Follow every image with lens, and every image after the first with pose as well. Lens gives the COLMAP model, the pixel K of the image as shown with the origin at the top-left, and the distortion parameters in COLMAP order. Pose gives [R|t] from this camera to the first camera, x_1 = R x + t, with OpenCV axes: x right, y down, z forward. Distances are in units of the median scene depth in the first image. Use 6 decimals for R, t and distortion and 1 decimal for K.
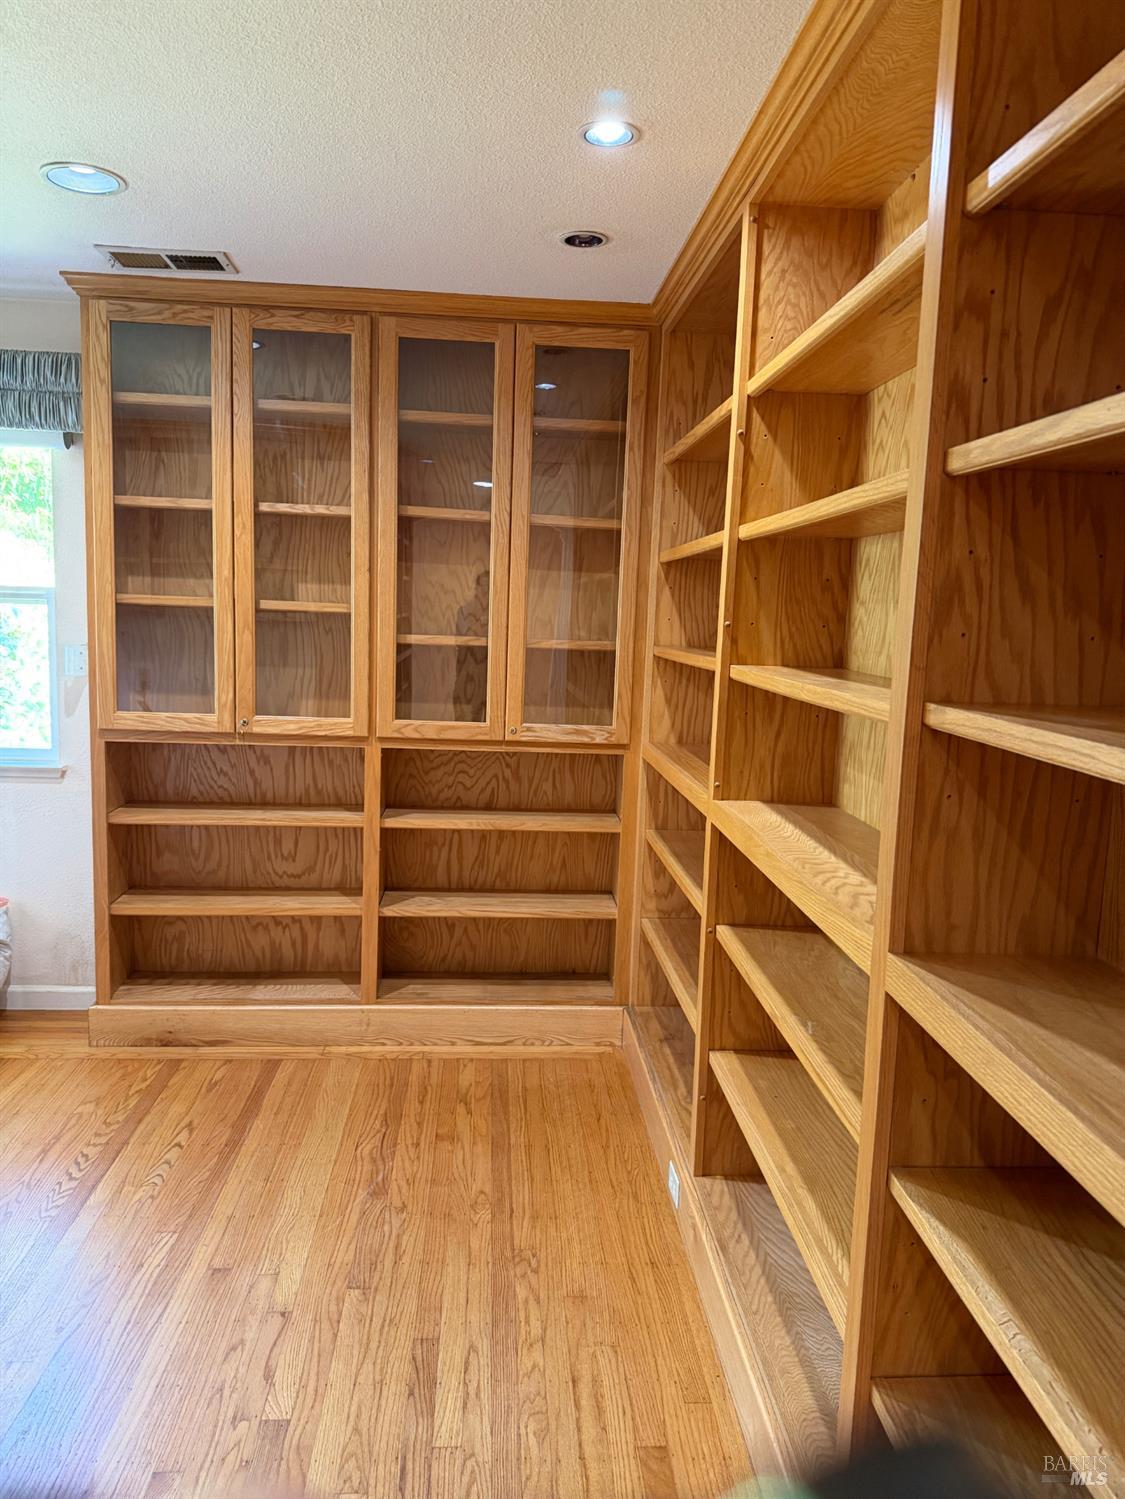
lens RADIAL K [[1061.7, 0, 560.0], [0, 1061.7, 755.0], [0, 0, 1]] dist [0.050986, 0.001079]
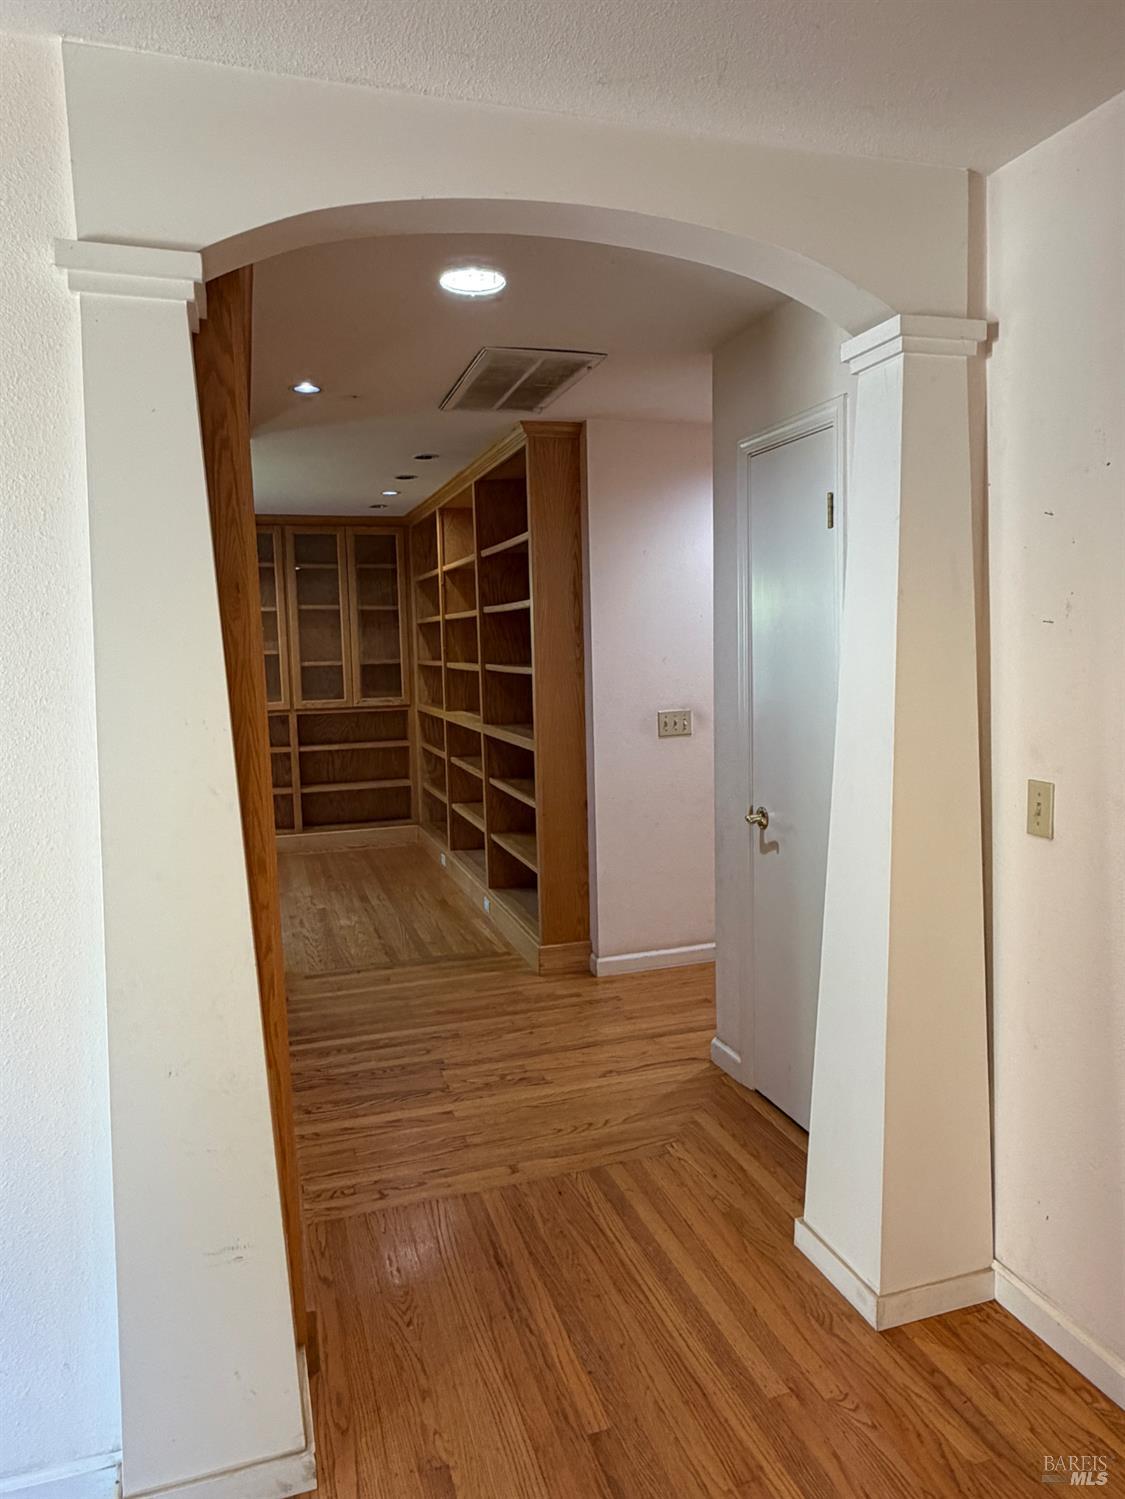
lens RADIAL K [[996.7, 0, 572.0], [0, 996.7, 751.3], [0, 0, 1]] dist [0.007183, -0.000513]
pose [[0.966428, -0.086504, 0.241937, -0.125607], [0.091526, 0.995757, -0.009576, 0.143503], [-0.240082, 0.031398, 0.970245, -1.151877]]
